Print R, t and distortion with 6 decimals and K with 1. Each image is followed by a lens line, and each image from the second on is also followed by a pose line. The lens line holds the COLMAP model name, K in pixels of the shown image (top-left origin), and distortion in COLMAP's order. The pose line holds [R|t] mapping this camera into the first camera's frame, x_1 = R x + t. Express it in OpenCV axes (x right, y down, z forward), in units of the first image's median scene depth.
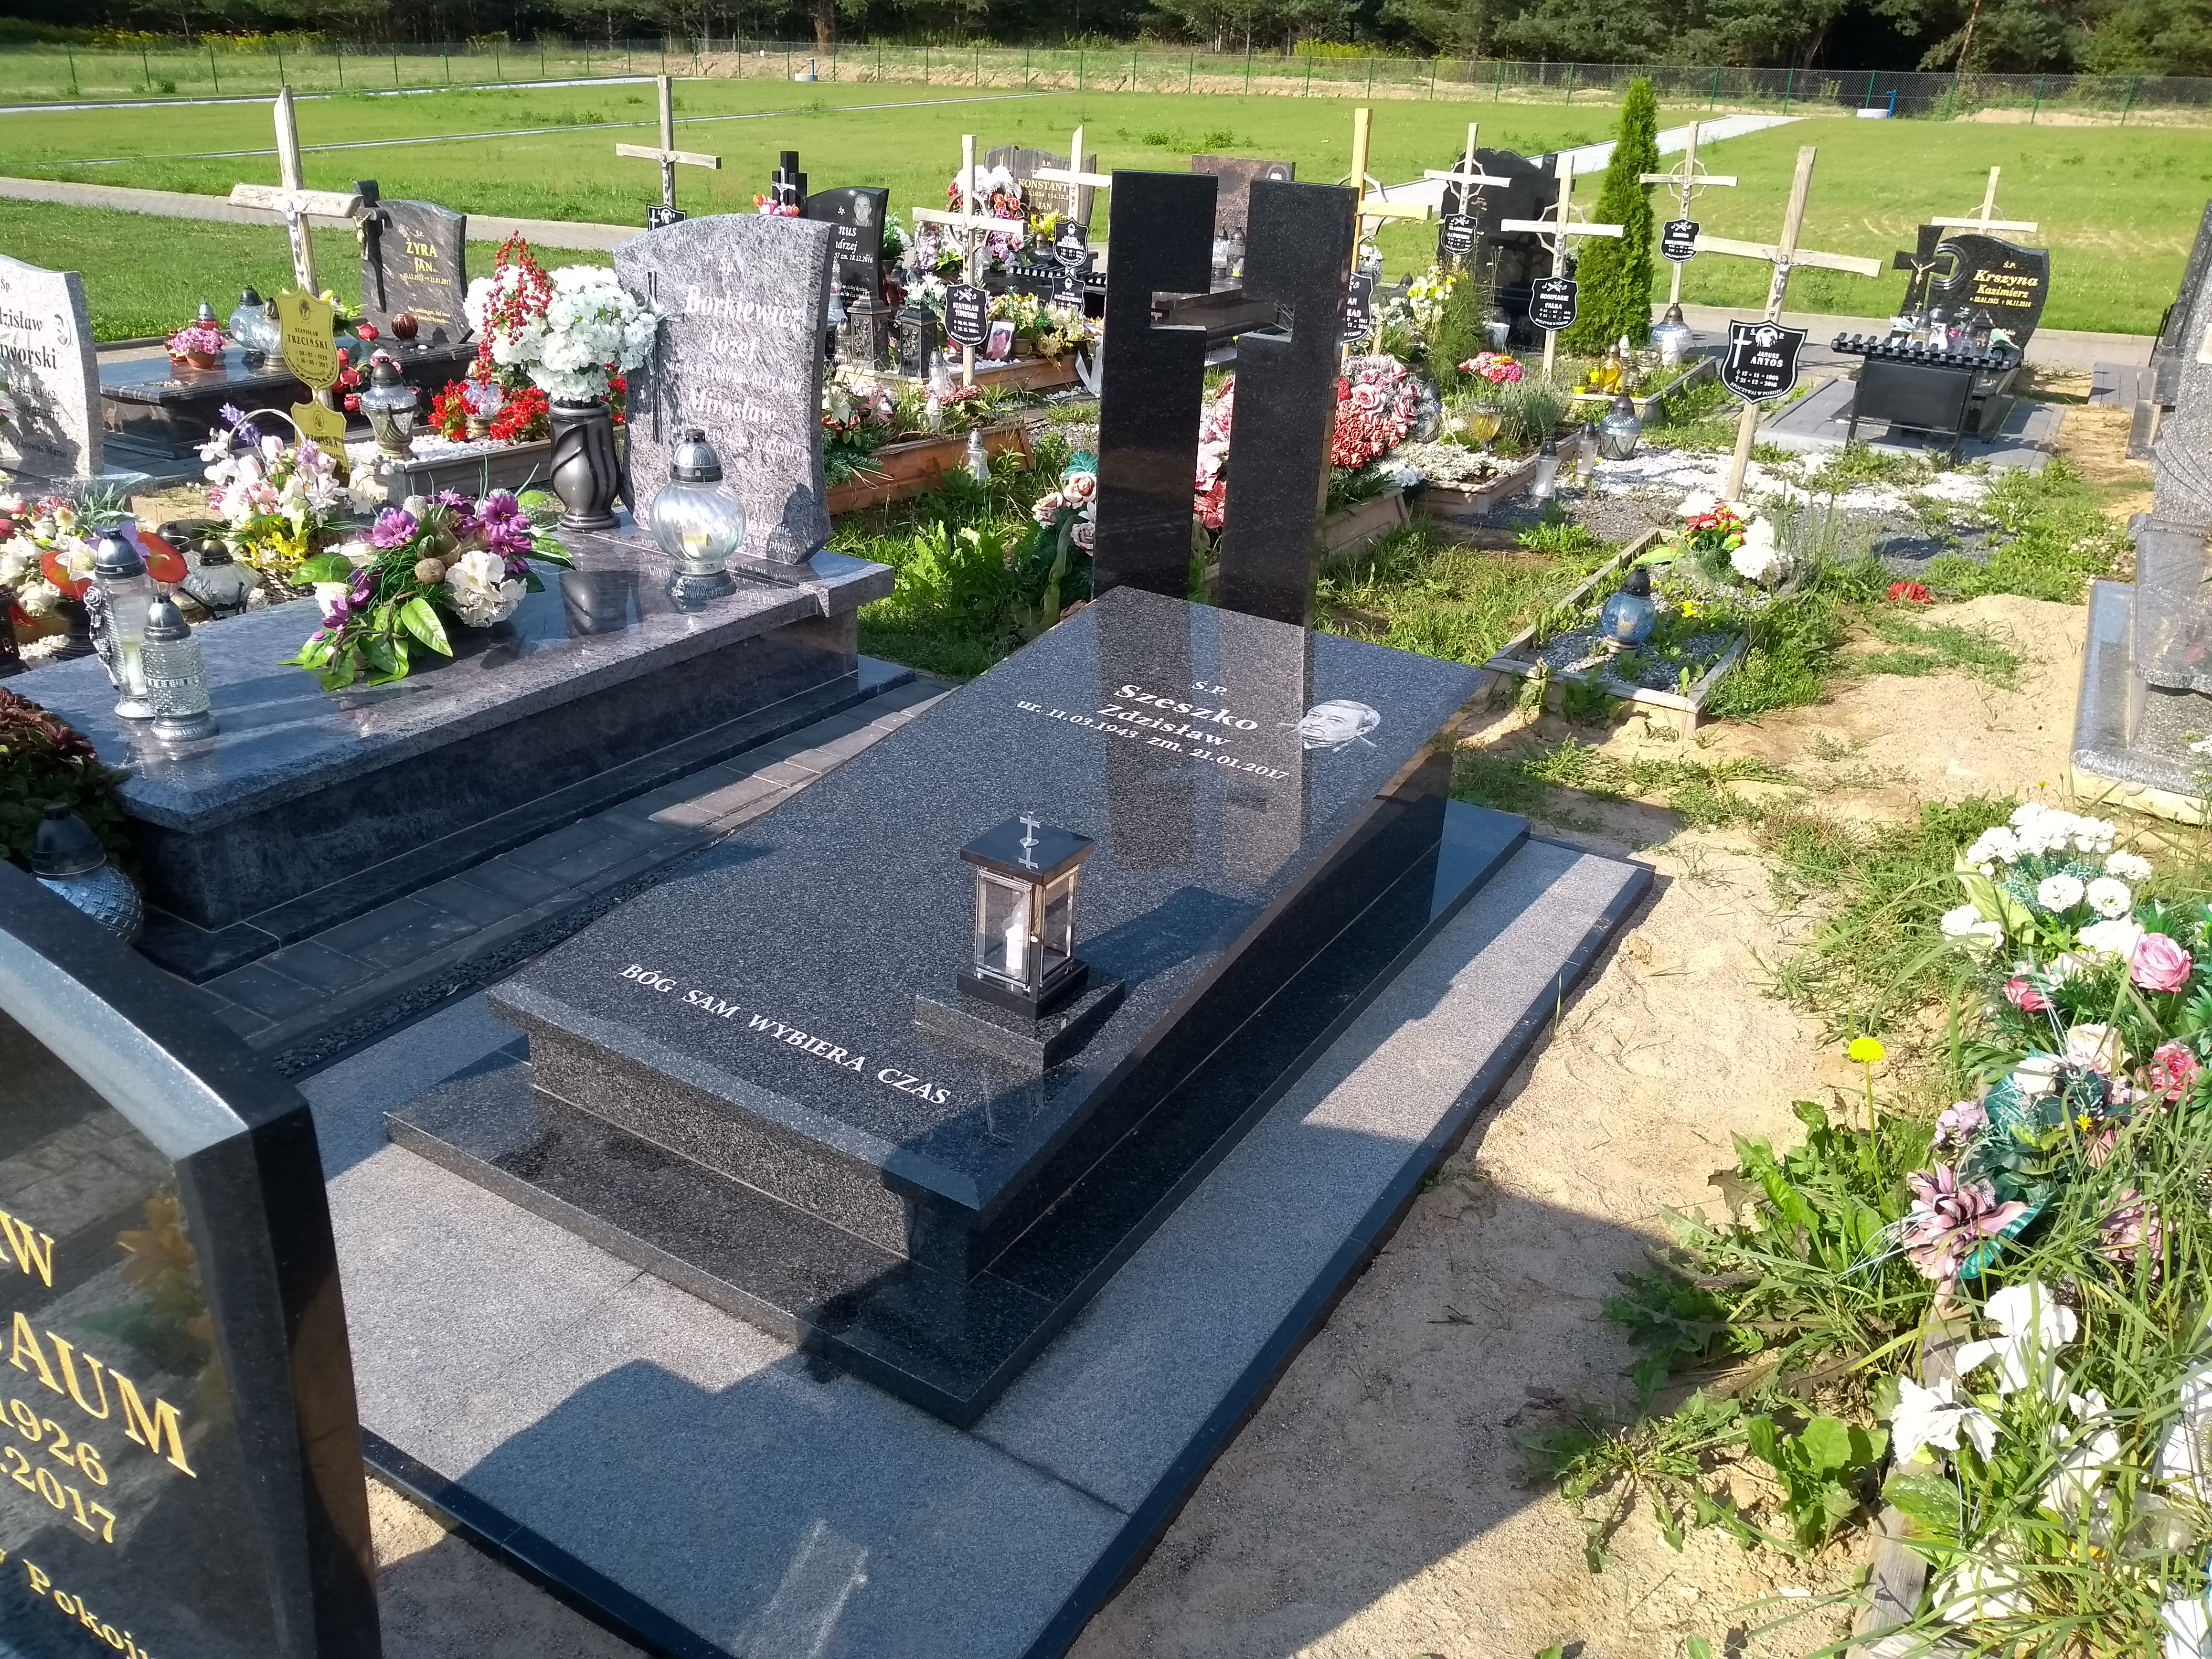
lens RADIAL K [[1701.2, 0, 1034.5], [0, 1701.2, 964.0], [0, 0, 1]] dist [0.018174, -0.029659]
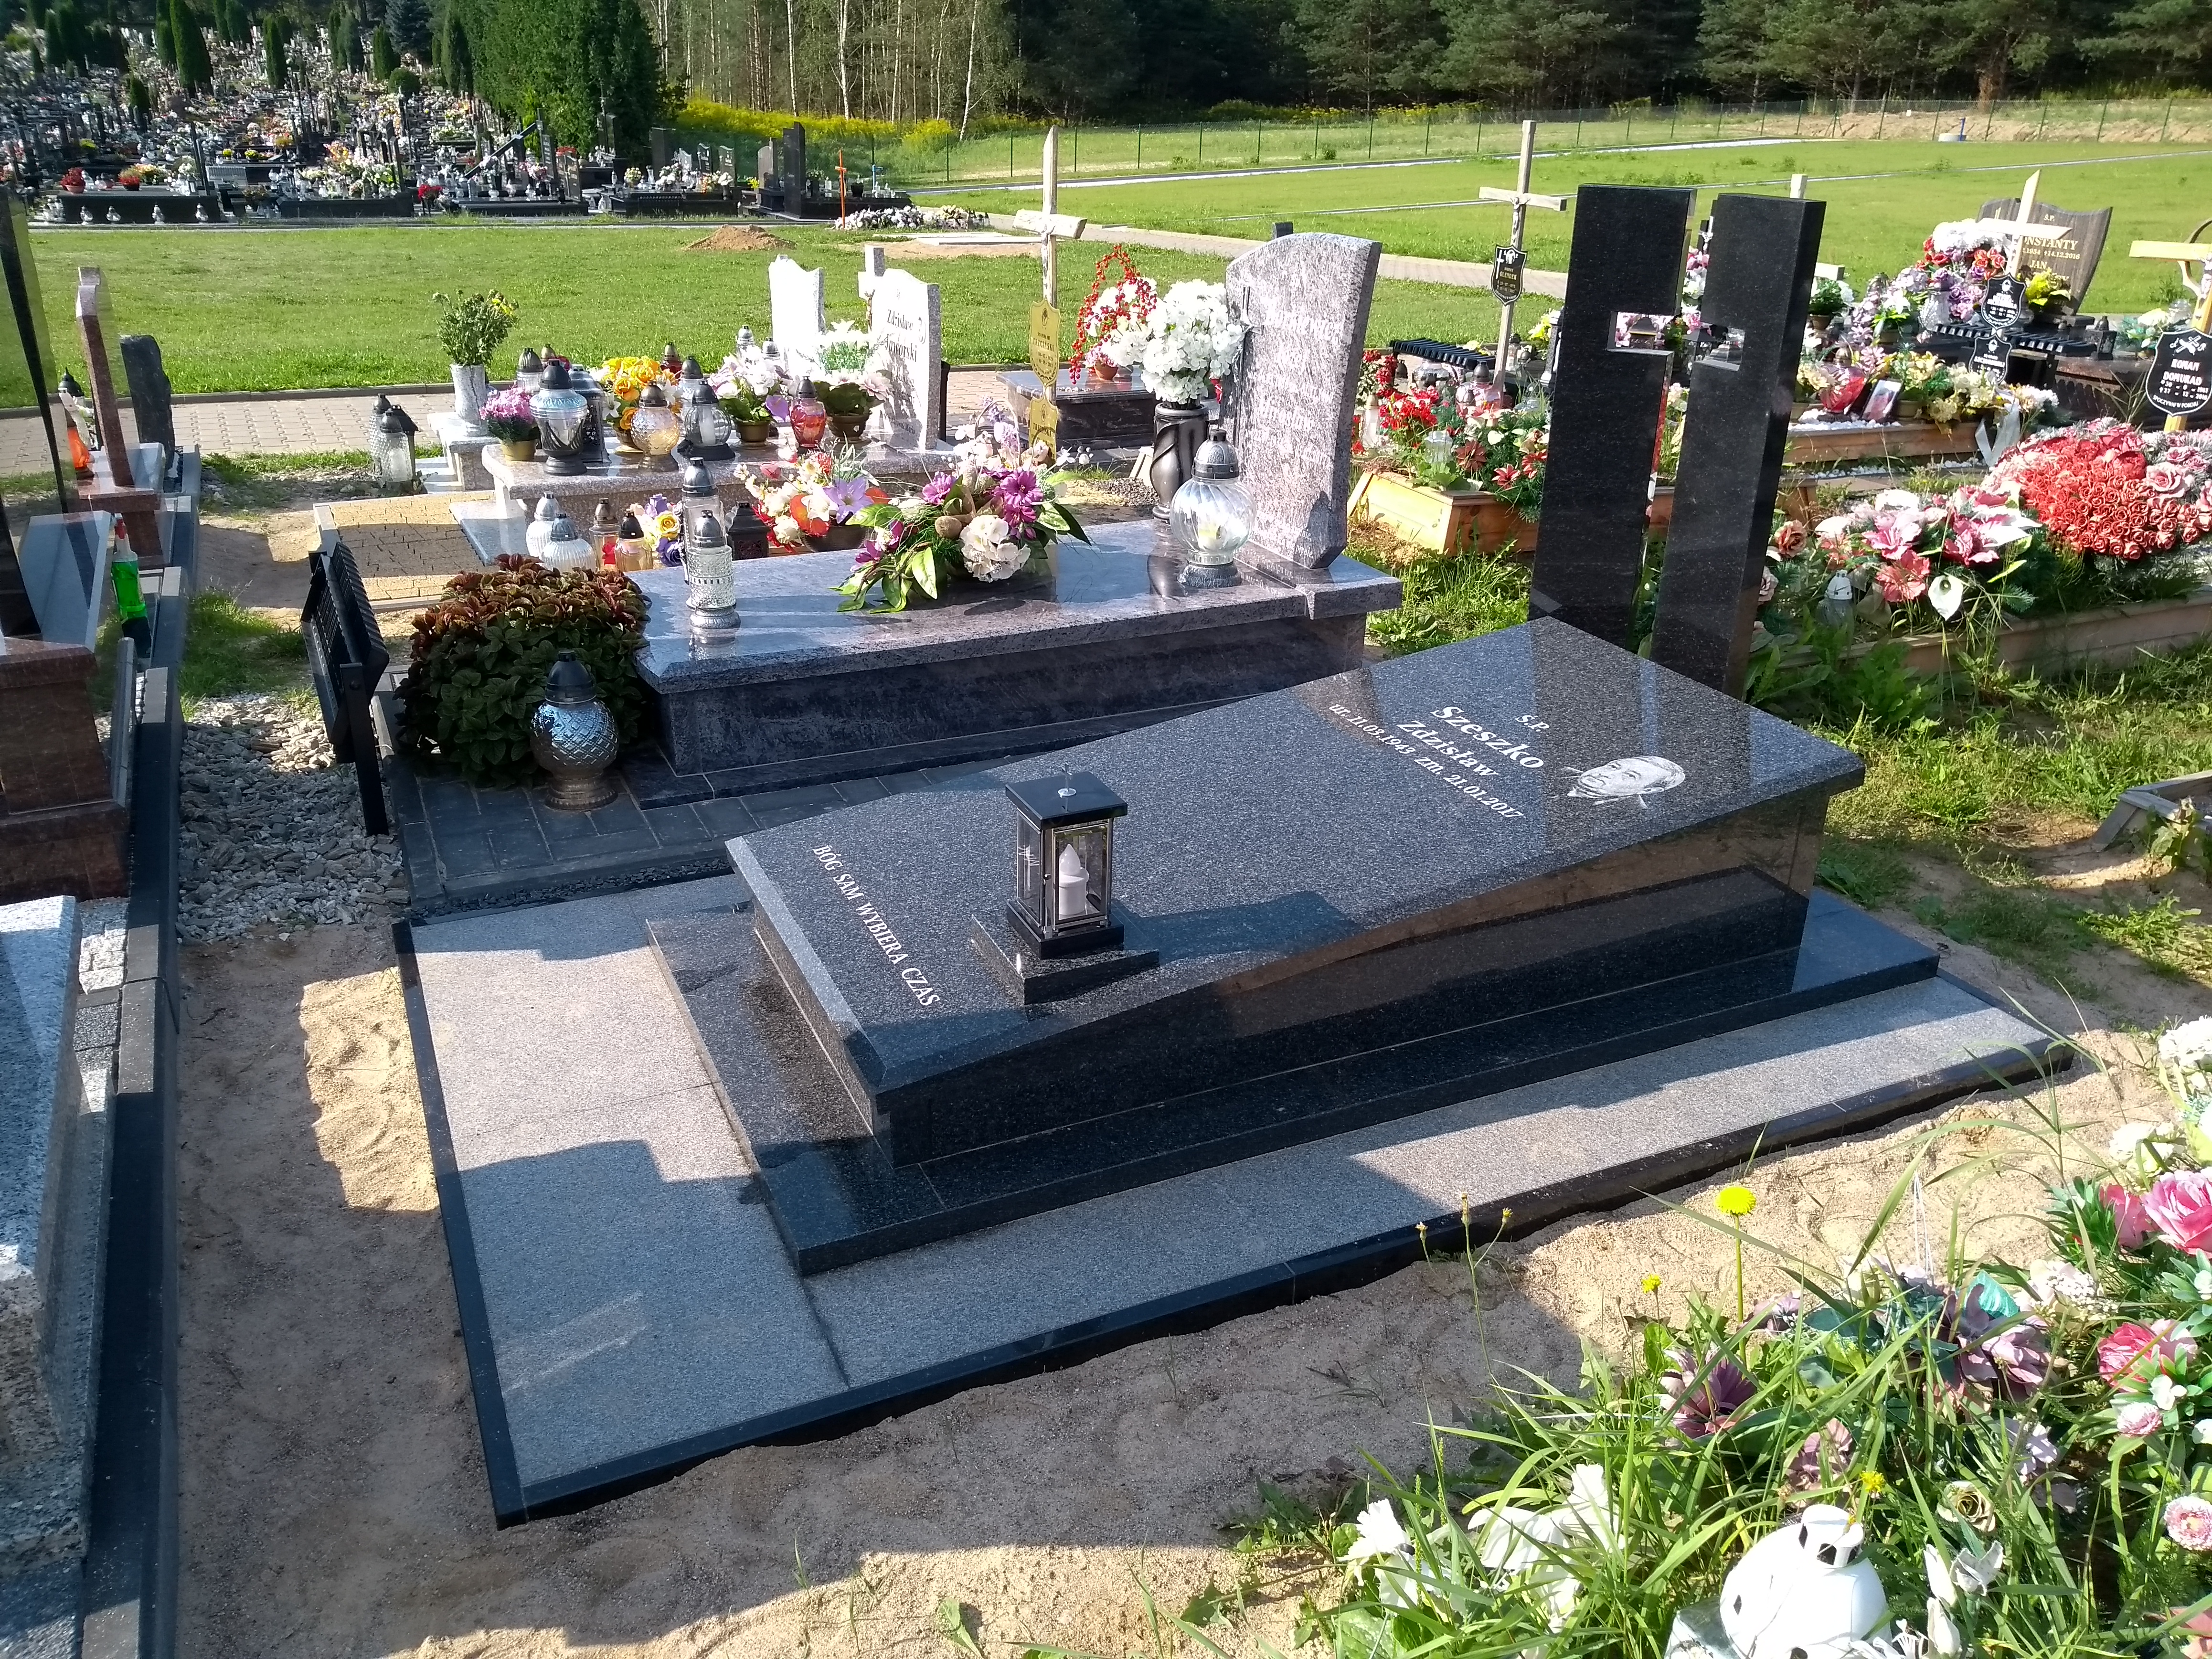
lens RADIAL K [[1673.4, 0, 1017.2], [0, 1673.4, 933.9], [0, 0, 1]] dist [0.041849, -0.063524]
pose [[0.821110, 0.229091, -0.522777, 0.305216], [-0.250530, 0.967627, 0.030534, -0.005358], [0.512848, 0.105900, 0.851923, 0.060861]]
